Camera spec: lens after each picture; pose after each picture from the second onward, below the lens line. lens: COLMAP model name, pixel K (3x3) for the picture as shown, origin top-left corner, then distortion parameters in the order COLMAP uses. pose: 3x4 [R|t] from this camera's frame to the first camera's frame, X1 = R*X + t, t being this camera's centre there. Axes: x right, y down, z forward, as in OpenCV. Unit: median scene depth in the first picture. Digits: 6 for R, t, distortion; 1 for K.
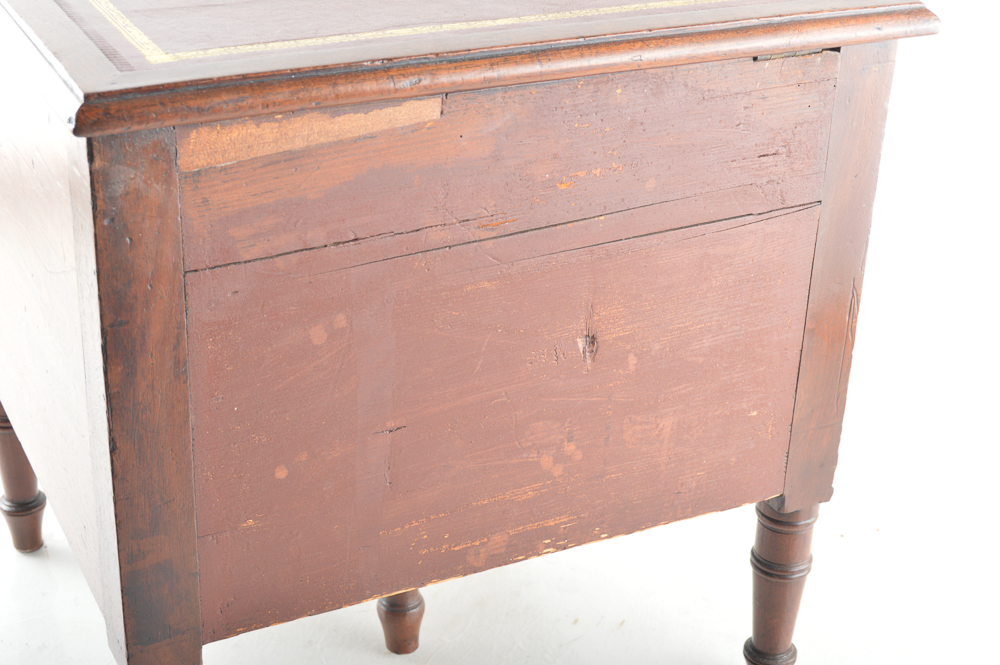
lens RADIAL K [[1795.7, 0, 500.0], [0, 1795.7, 332.5], [0, 0, 1]] dist [-0.031029, 0.037327]
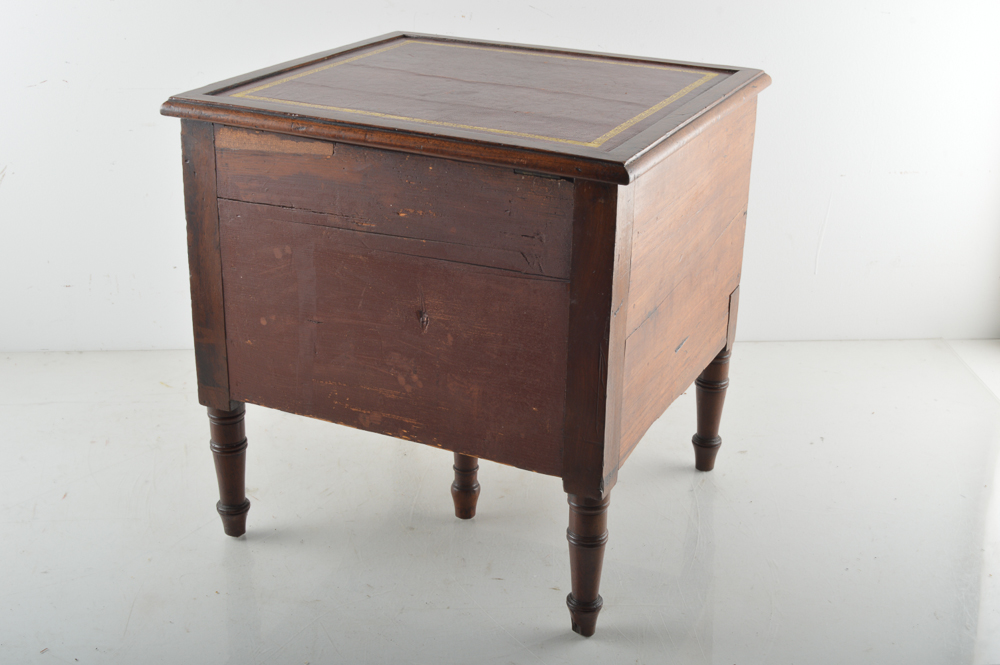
lens RADIAL K [[1378.9, 0, 500.0], [0, 1378.9, 332.5], [0, 0, 1]] dist [-0.176474, 0.786890]
pose [[0.622436, 0.282176, -0.730034, 1.033078], [-0.350321, 0.934540, 0.062534, -0.085436], [0.699892, 0.216823, 0.680543, 0.164579]]
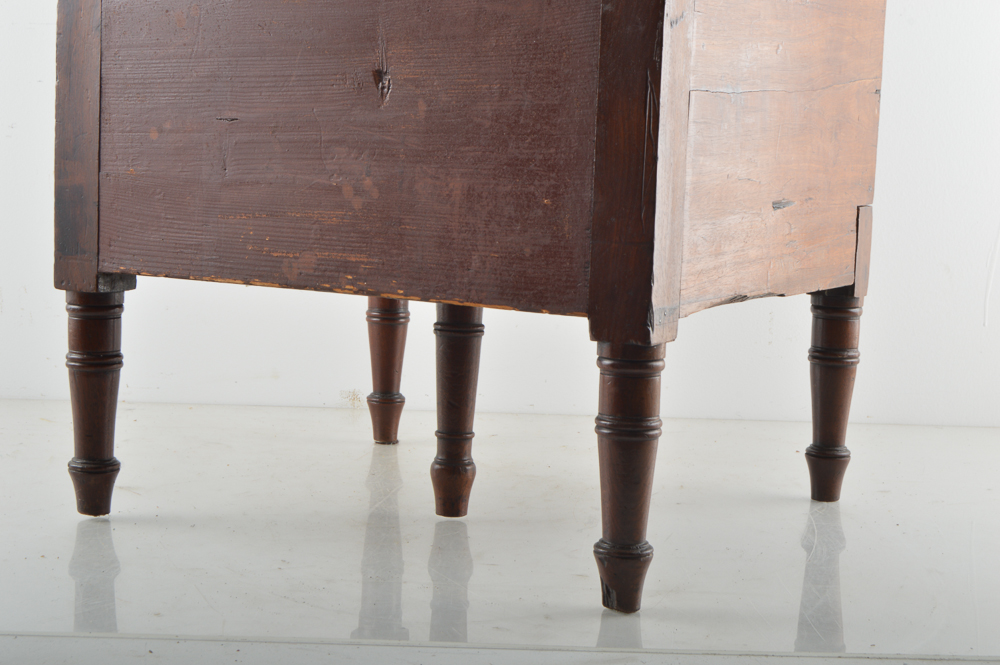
lens RADIAL K [[1656.6, 0, 500.0], [0, 1656.6, 332.5], [0, 0, 1]] dist [-0.047728, -0.027316]
pose [[0.574425, 0.081688, -0.814471, 0.928621], [-0.385498, 0.904754, -0.181138, 0.302705], [0.722099, 0.418027, 0.551204, 0.541031]]
